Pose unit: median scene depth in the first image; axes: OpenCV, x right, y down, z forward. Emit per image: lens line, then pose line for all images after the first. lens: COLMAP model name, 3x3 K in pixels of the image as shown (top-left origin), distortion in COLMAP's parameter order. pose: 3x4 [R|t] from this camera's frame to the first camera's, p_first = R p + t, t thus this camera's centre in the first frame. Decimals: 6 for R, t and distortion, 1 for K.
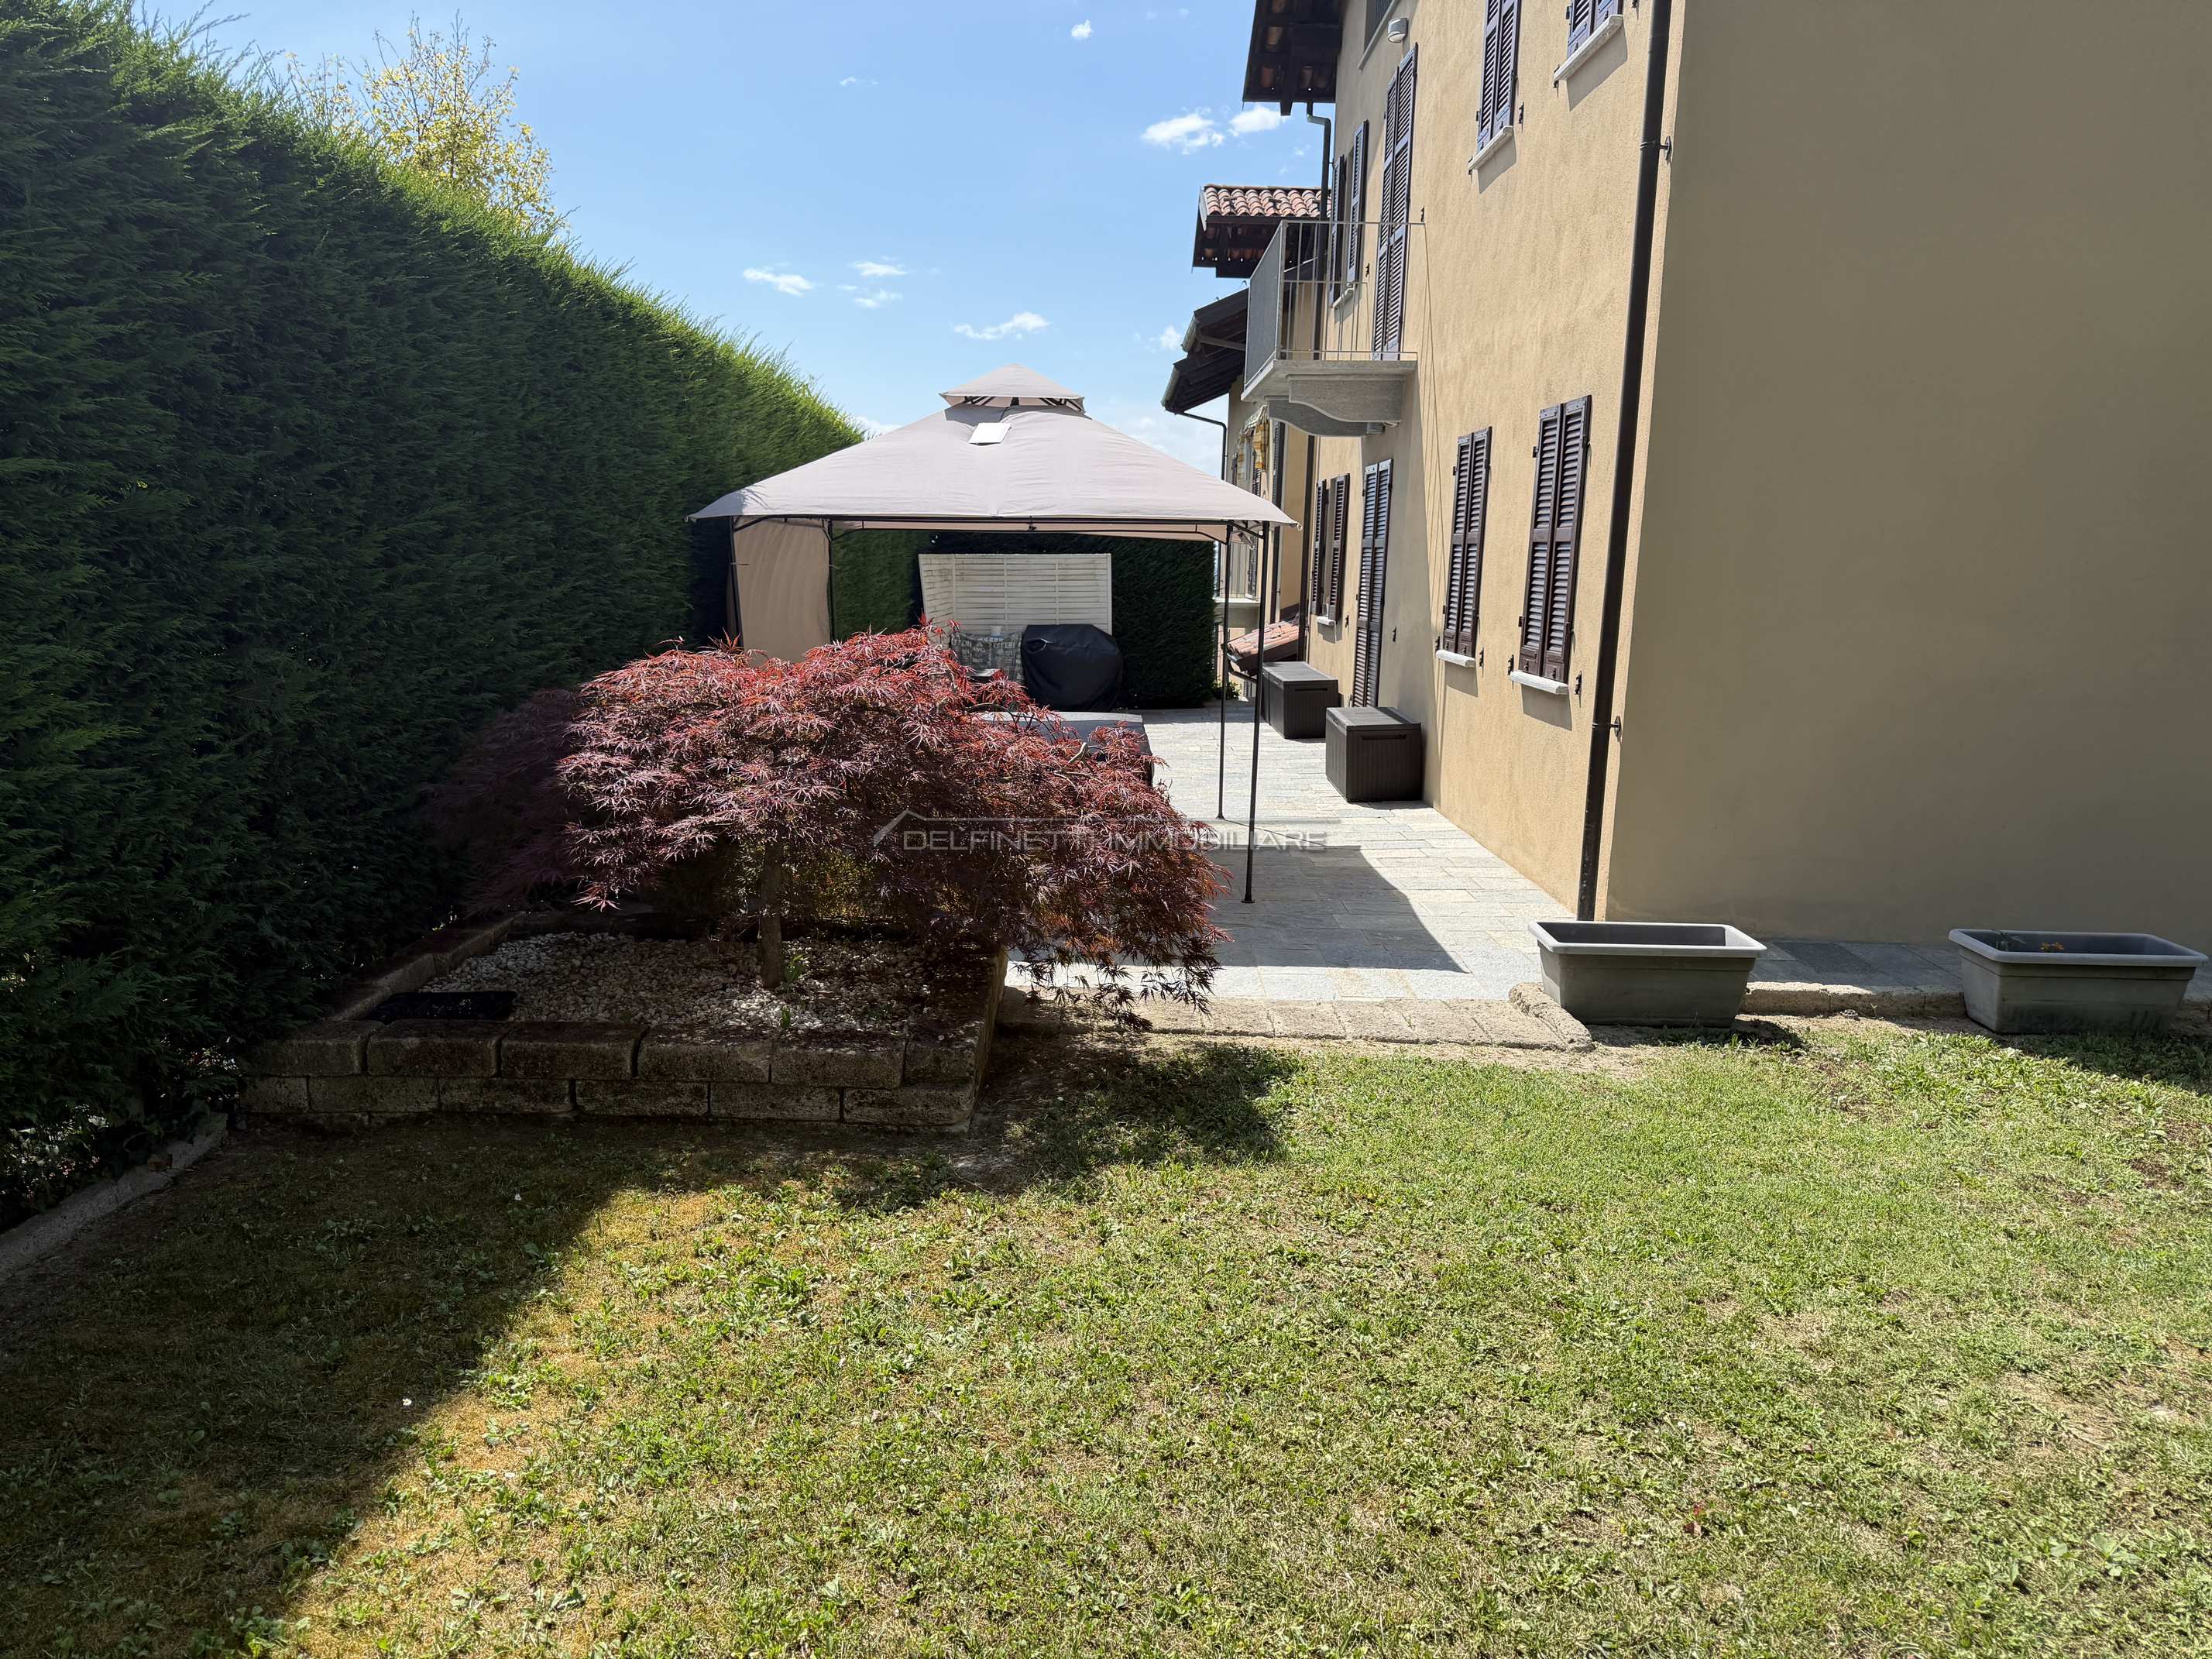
lens RADIAL K [[1515.5, 0, 1106.0], [0, 1515.5, 829.5], [0, 0, 1]] dist [0.056308, -0.084522]
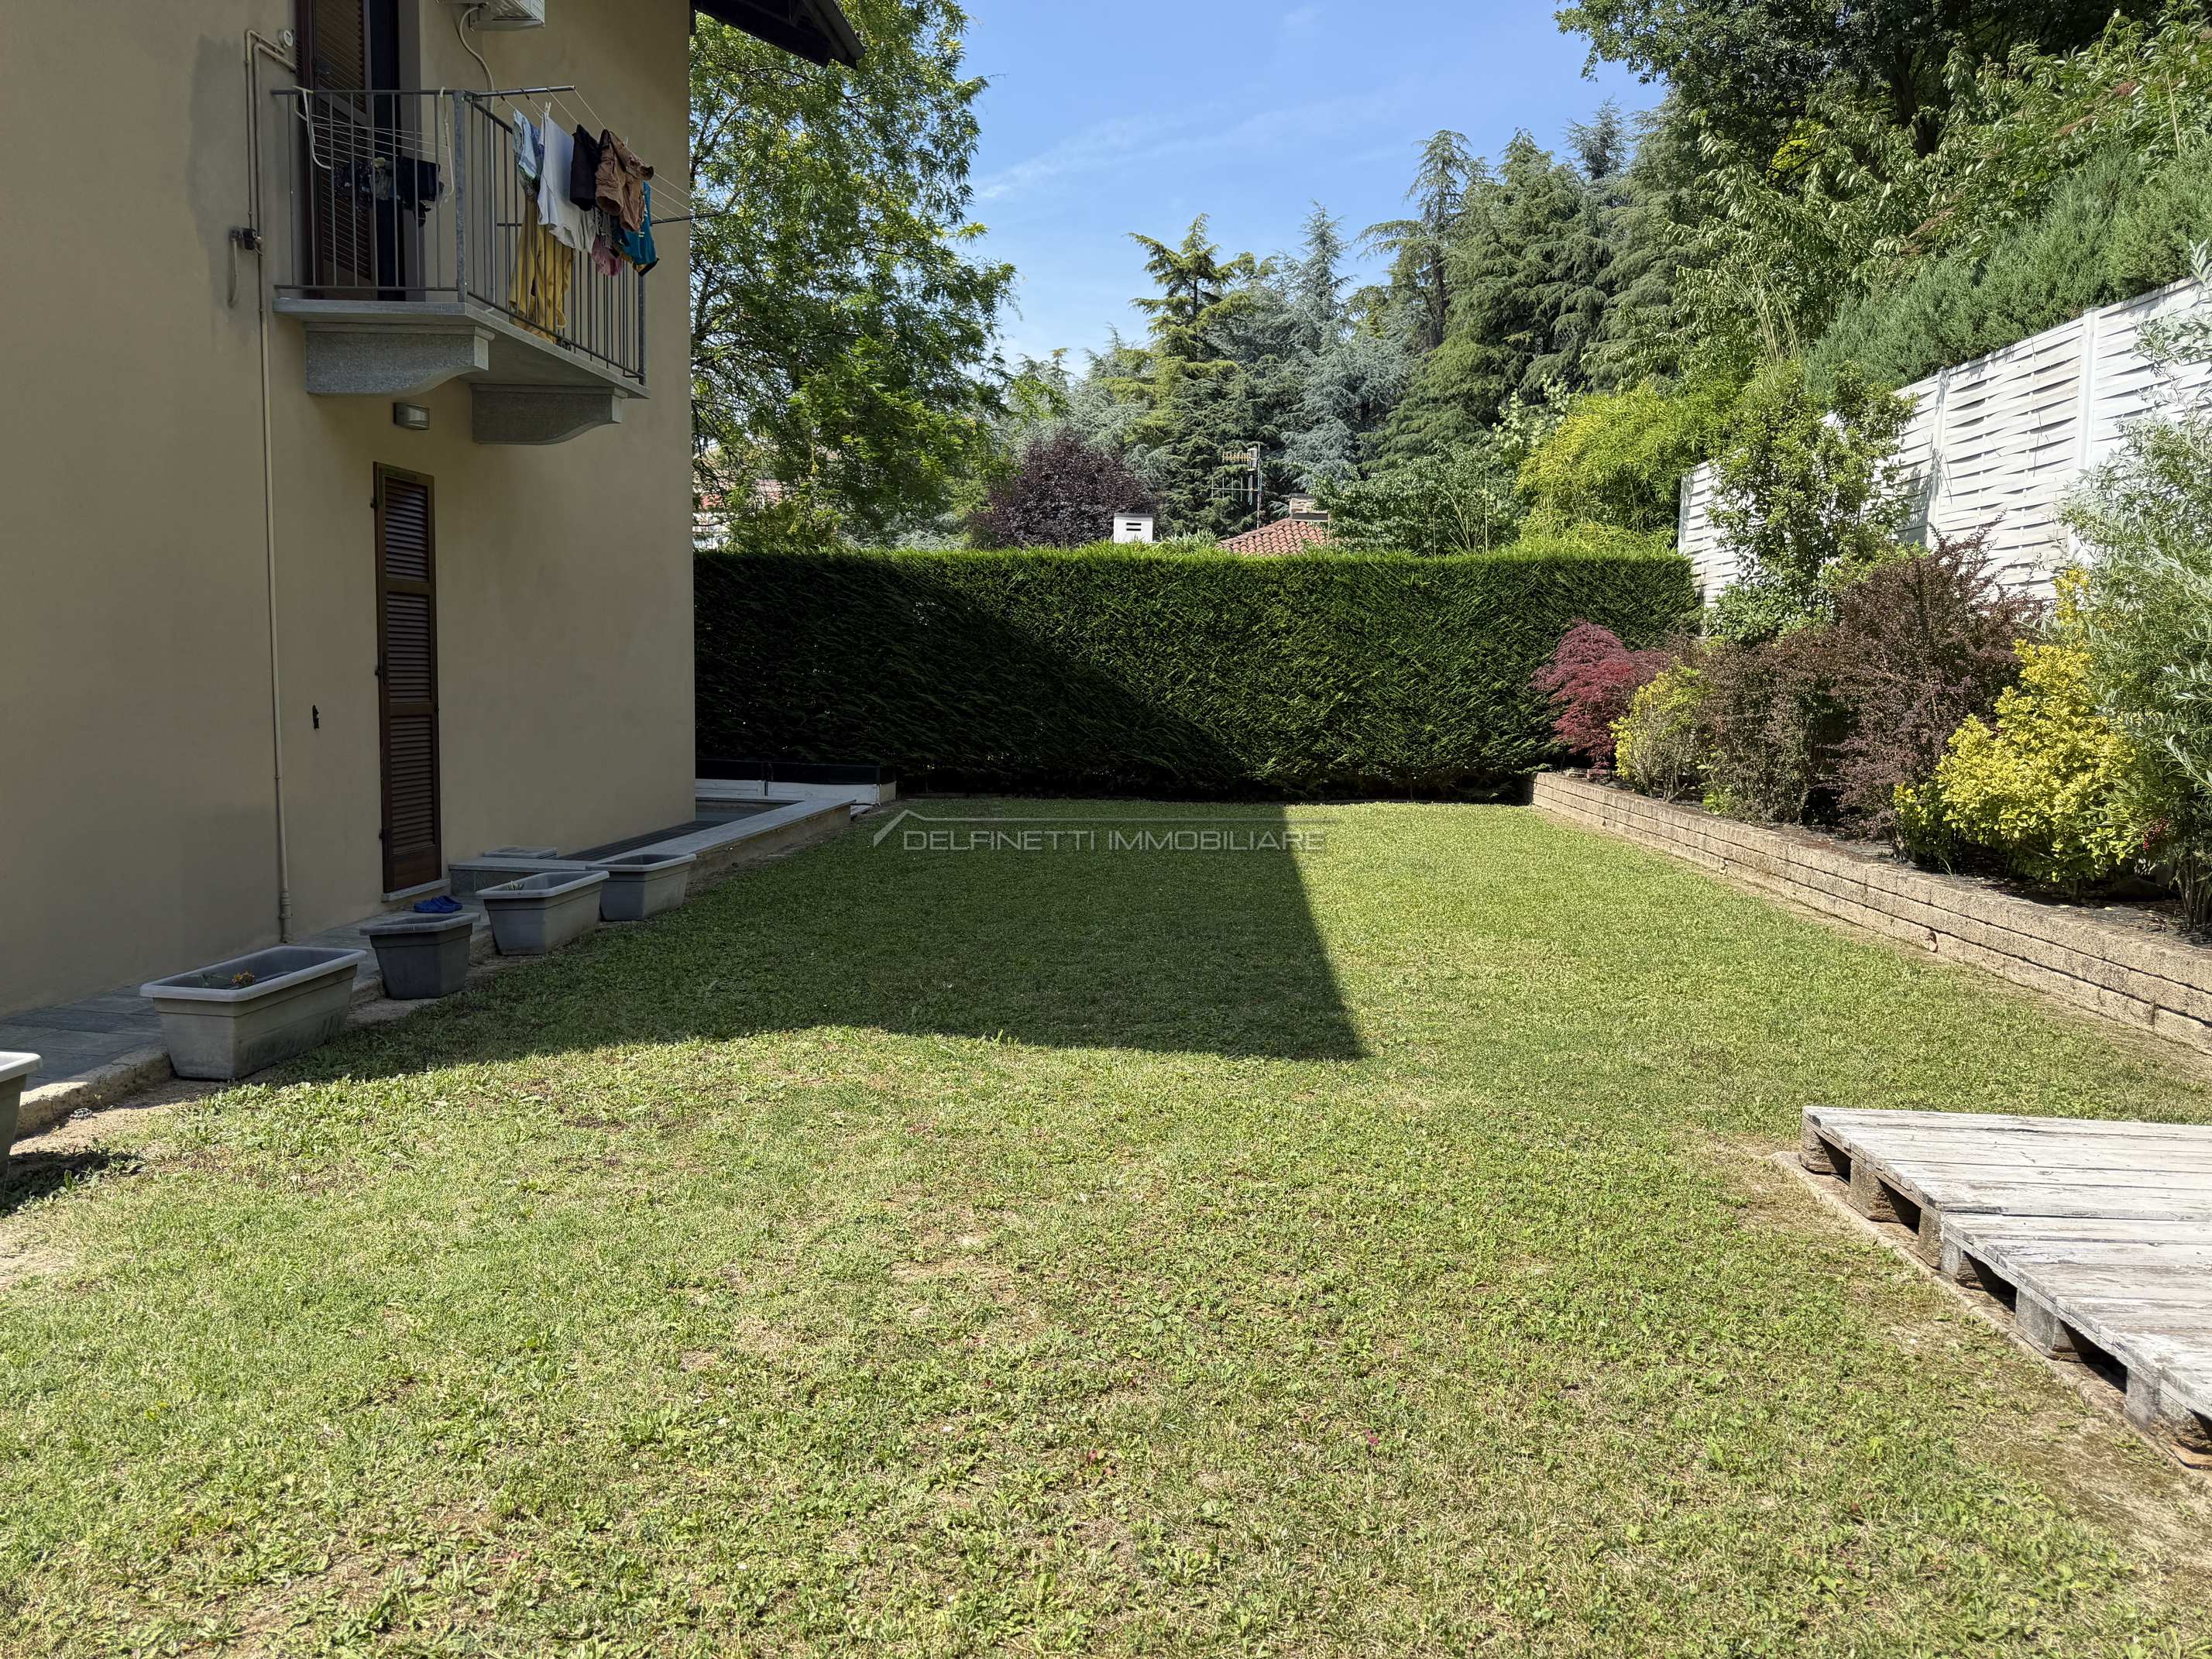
lens RADIAL K [[1543.7, 0, 1107.9], [0, 1543.7, 870.6], [0, 0, 1]] dist [0.005084, -0.081530]
pose [[0.084778, -0.149917, 0.985057, -0.277767], [0.148918, 0.979419, 0.136242, -0.040694], [-0.985209, 0.135142, 0.105359, 0.380769]]
